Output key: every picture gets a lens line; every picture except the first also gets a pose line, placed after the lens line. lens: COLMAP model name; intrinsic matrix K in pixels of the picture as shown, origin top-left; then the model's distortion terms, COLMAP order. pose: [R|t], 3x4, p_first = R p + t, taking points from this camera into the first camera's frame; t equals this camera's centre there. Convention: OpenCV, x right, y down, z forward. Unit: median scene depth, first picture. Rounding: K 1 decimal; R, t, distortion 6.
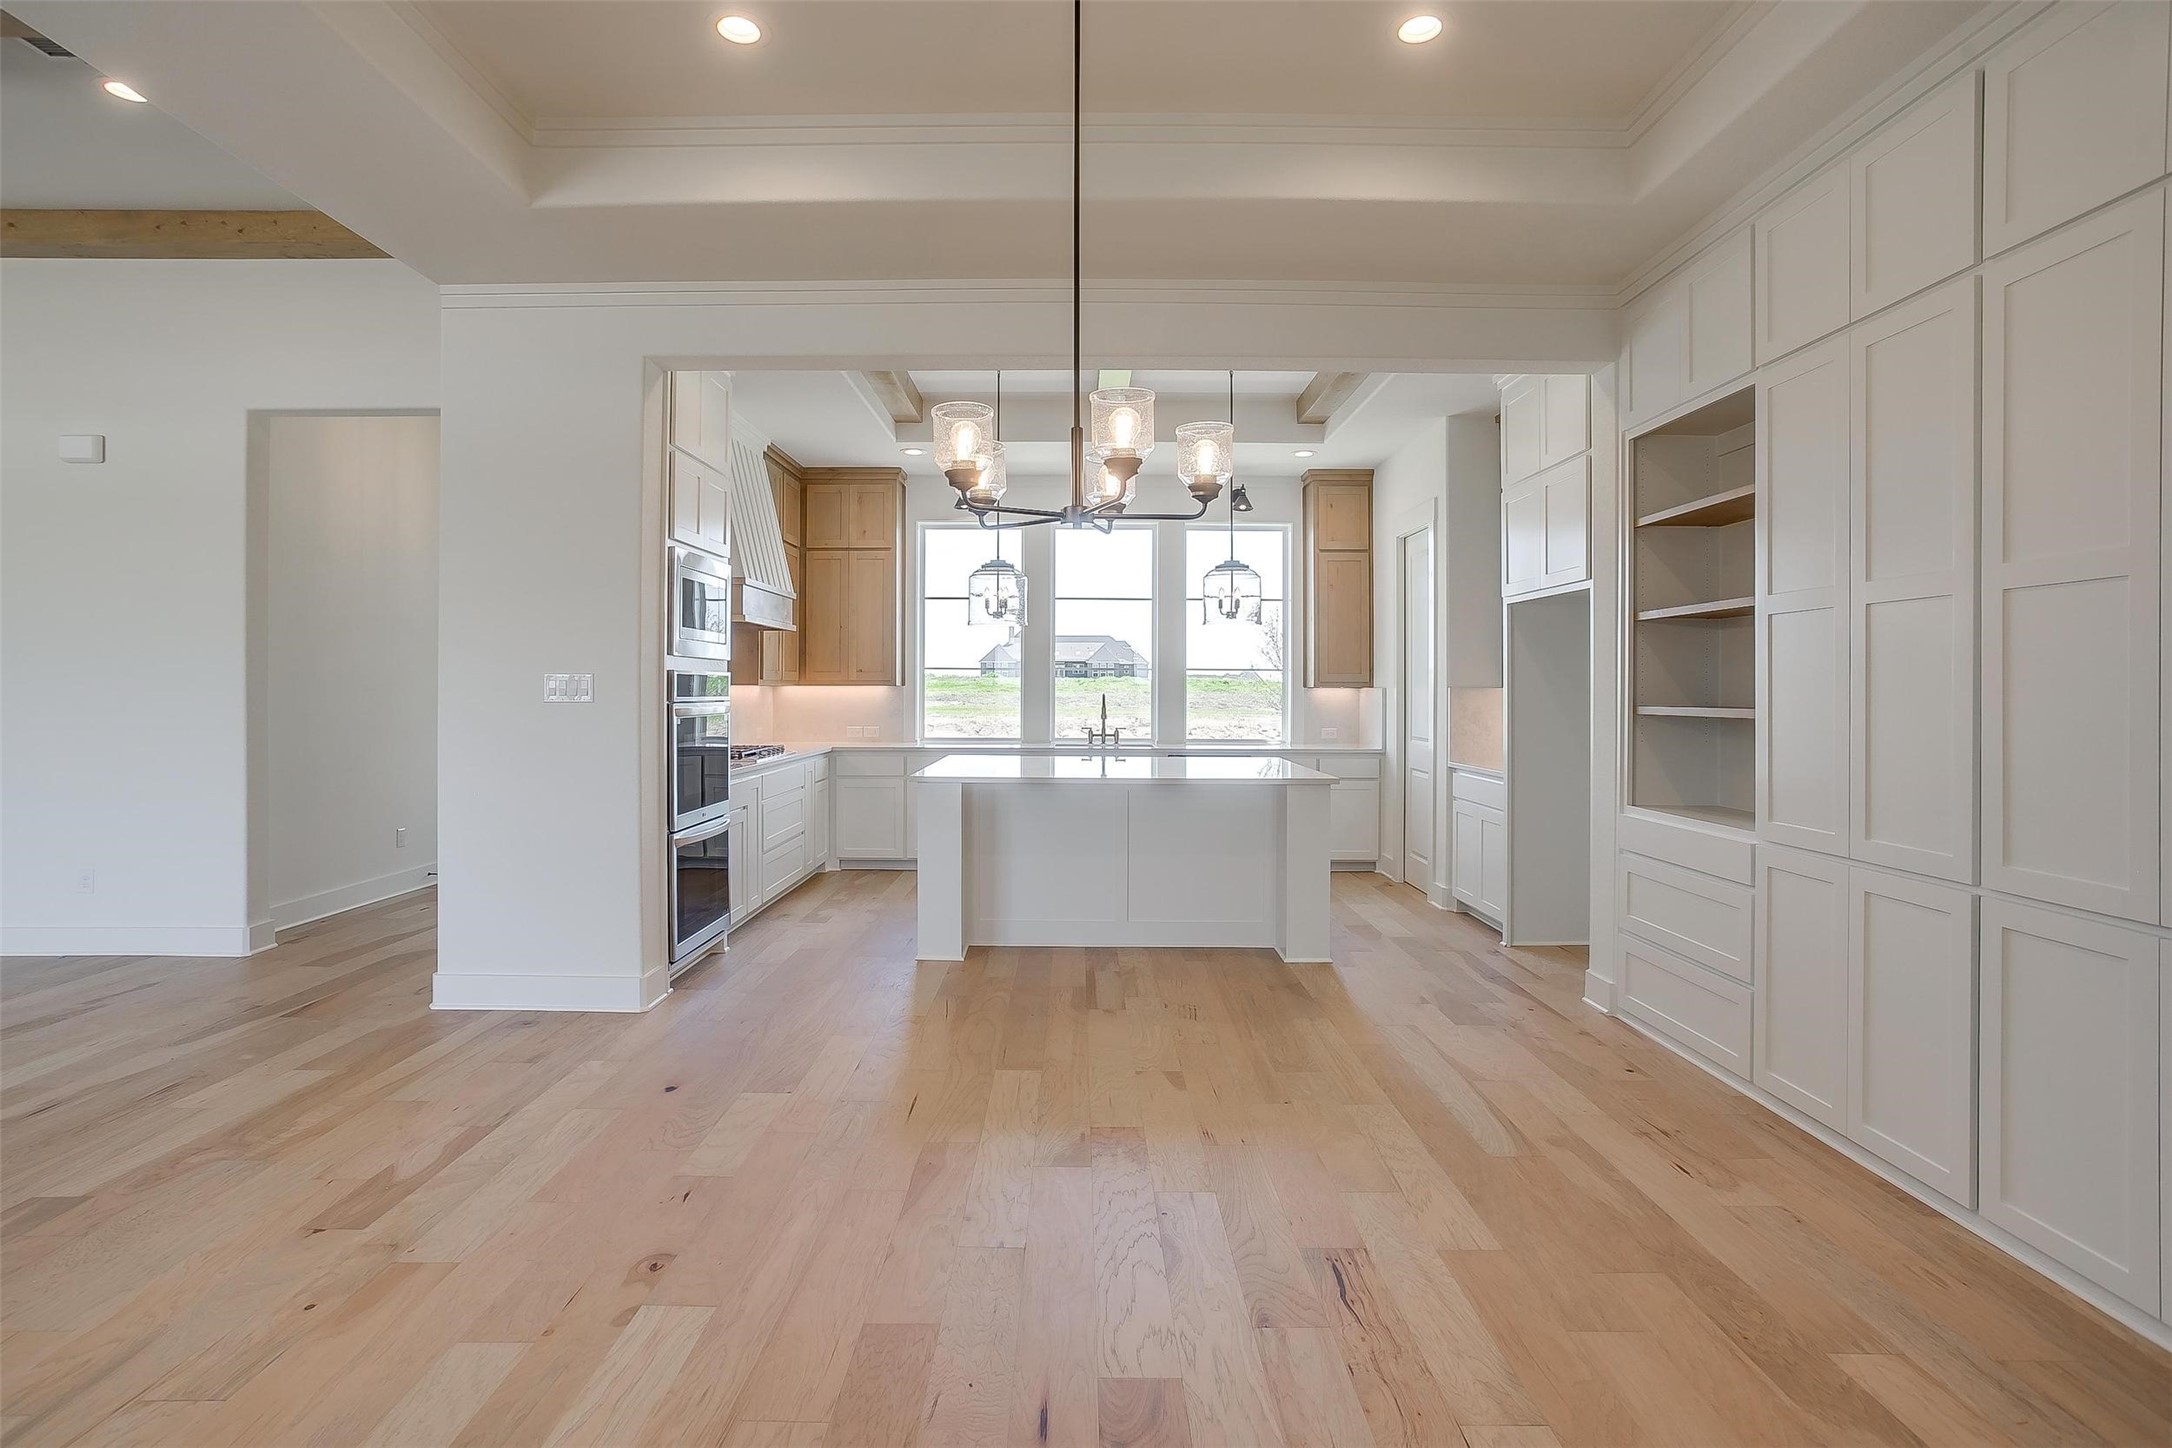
lens RADIAL K [[1070.9, 0, 1069.9], [0, 1070.9, 687.6], [0, 0, 1]] dist [-0.058429, 0.032794]
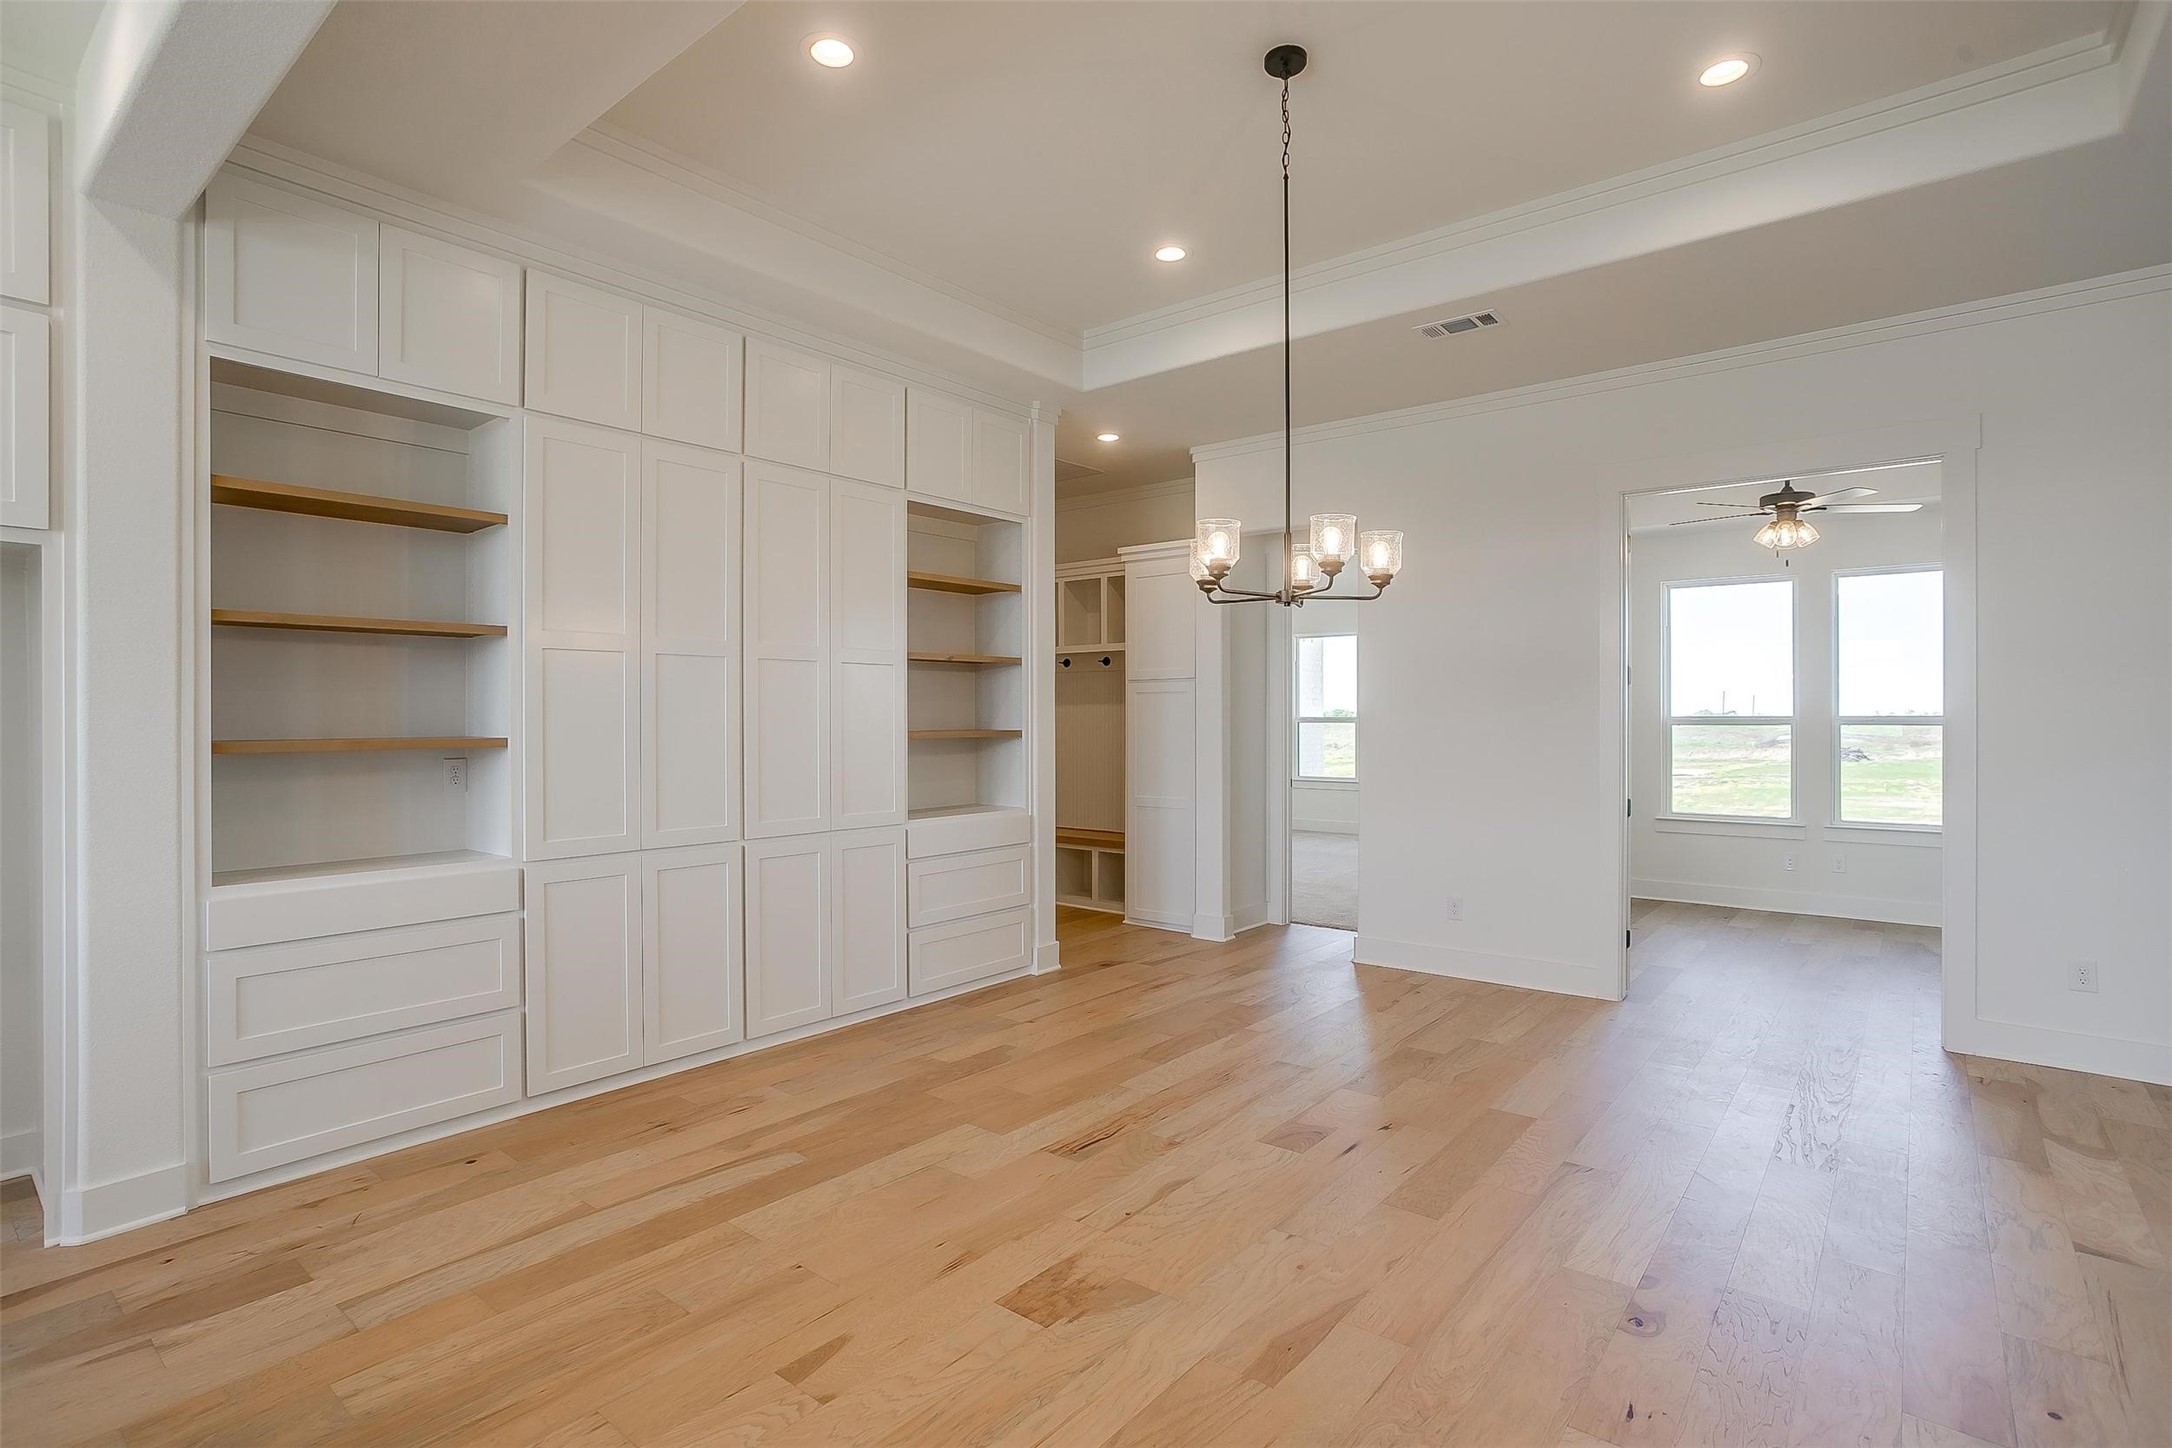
lens RADIAL K [[1060.7, 0, 1074.5], [0, 1060.7, 720.2], [0, 0, 1]] dist [-0.059506, 0.032534]
pose [[-0.777484, -0.004702, 0.628885, -0.265831], [-0.002170, 0.999986, 0.004794, -0.001779], [-0.628898, 0.002363, -0.777484, 0.930745]]
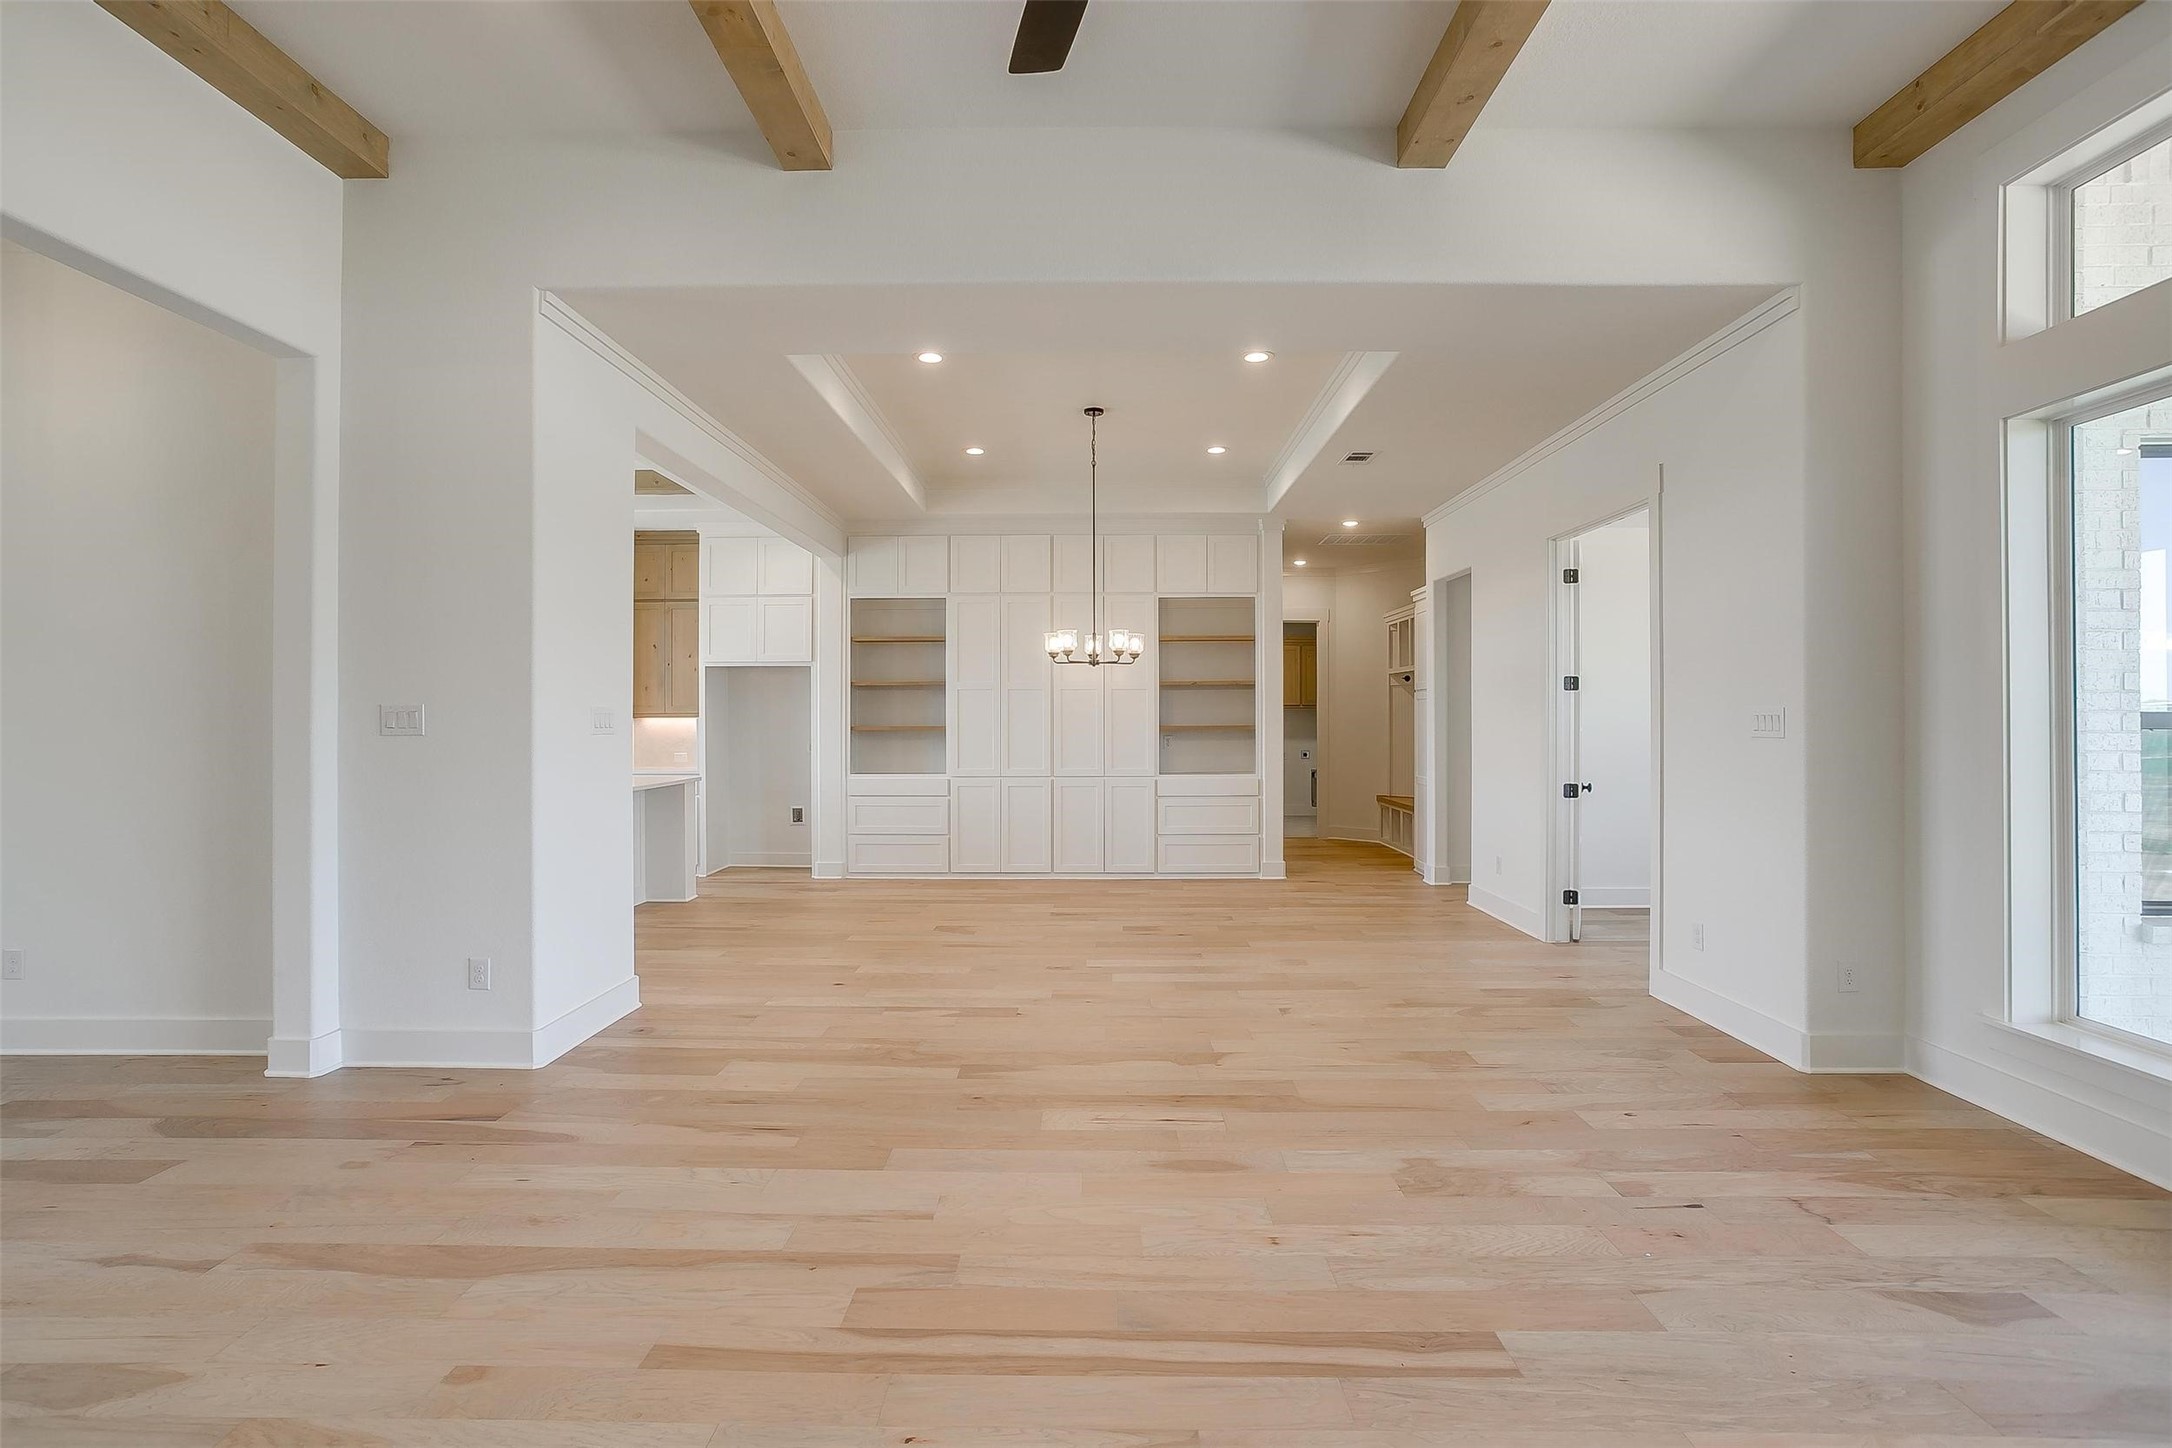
lens RADIAL K [[1060.7, 0, 1074.5], [0, 1060.7, 720.2], [0, 0, 1]] dist [-0.059506, 0.032534]
pose [[0.016795, -0.004392, 0.999849, -1.236935], [0.001244, 0.999990, 0.004371, -0.003427], [-0.999858, 0.001171, 0.016801, 0.415721]]
